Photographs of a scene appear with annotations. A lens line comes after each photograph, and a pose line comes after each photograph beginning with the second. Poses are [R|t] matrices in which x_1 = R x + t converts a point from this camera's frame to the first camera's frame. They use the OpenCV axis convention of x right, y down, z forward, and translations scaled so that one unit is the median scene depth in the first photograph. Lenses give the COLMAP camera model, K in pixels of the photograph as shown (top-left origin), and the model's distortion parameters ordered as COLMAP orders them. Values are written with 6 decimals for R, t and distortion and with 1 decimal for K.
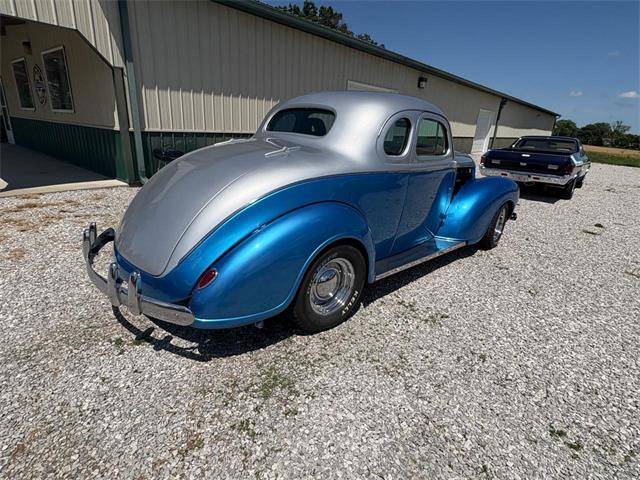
lens RADIAL K [[344.8, 0, 320.8], [0, 344.8, 241.7], [0, 0, 1]] dist [0.000848, -0.000512]
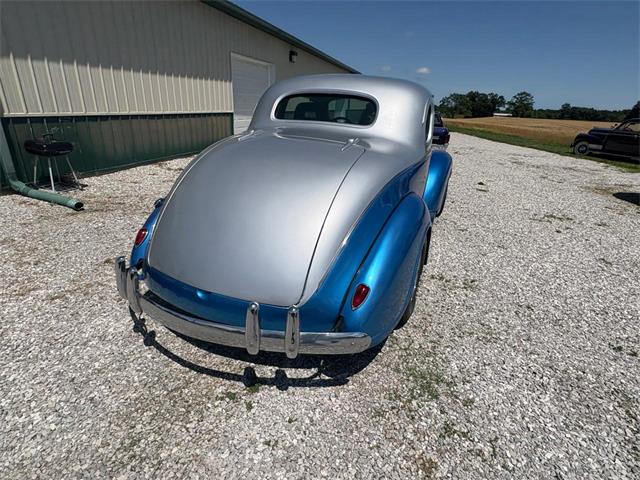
lens RADIAL K [[344.8, 0, 319.6], [0, 344.8, 239.7], [0, 0, 1]] dist [0.000848, -0.000512]
pose [[0.909747, -0.163498, 0.381614, -0.273498], [0.137712, 0.985989, 0.094136, -0.051072], [-0.391658, -0.033087, 0.919516, 0.077190]]
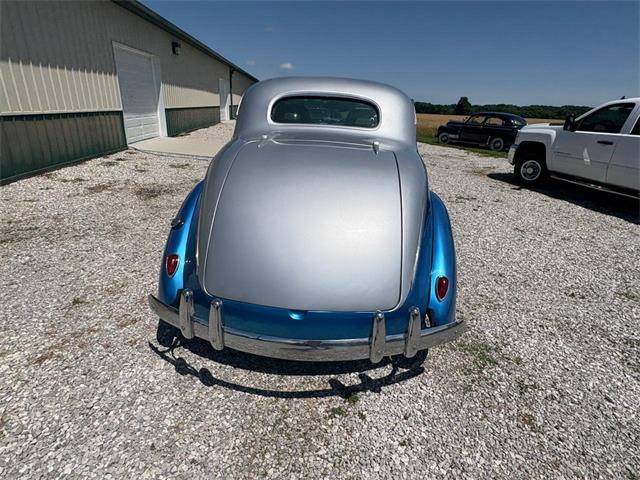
lens RADIAL K [[344.8, 0, 319.1], [0, 344.8, 238.7], [0, 0, 1]] dist [0.000848, -0.000512]
pose [[0.713884, -0.271976, 0.645290, -0.432233], [0.219133, 0.961979, 0.163027, -0.098178], [-0.665095, 0.025021, 0.746340, 0.179857]]
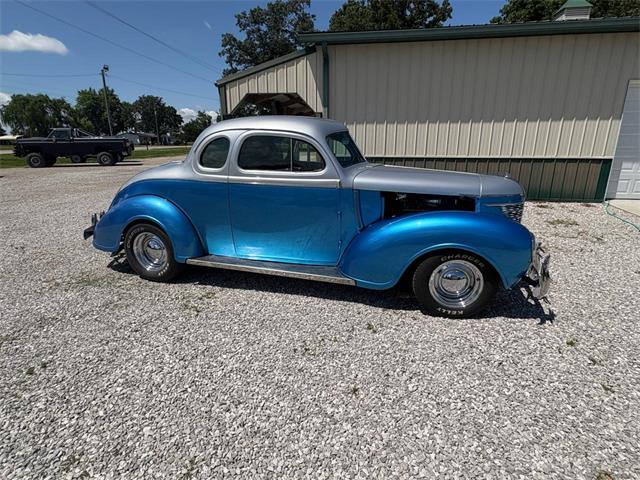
lens RADIAL K [[344.8, 0, 320.5], [0, 344.8, 240.4], [0, 0, 1]] dist [0.000848, -0.000512]
pose [[0.519977, 0.183756, -0.834181, 0.766934], [-0.250730, 0.966401, 0.056593, -0.087649], [0.816553, 0.179727, 0.548580, 0.353856]]
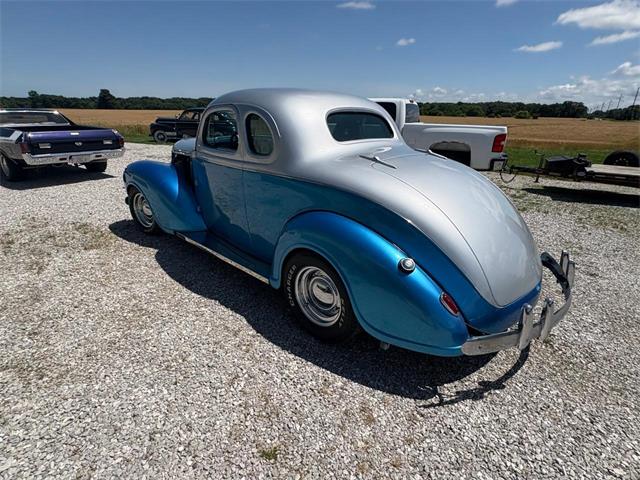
lens RADIAL K [[344.8, 0, 318.8], [0, 344.8, 242.9], [0, 0, 1]] dist [0.000848, -0.000512]
pose [[-0.101312, -0.407446, 0.907592, -0.593020], [0.295942, 0.858644, 0.418507, -0.286100], [-0.949818, 0.310994, 0.033589, 0.664412]]
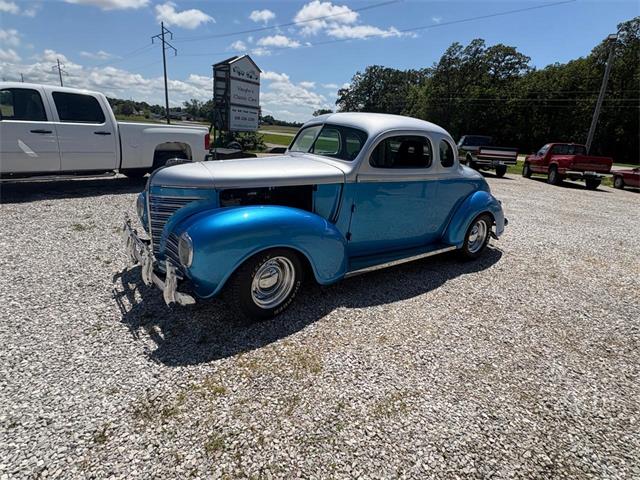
lens RADIAL K [[344.8, 0, 319.2], [0, 344.8, 241.0], [0, 0, 1]] dist [0.000848, -0.000512]
pose [[-0.988459, -0.148692, 0.028977, 0.138512], [-0.101374, 0.791386, 0.602852, -0.498602], [-0.112571, 0.592957, -0.797326, 1.420640]]
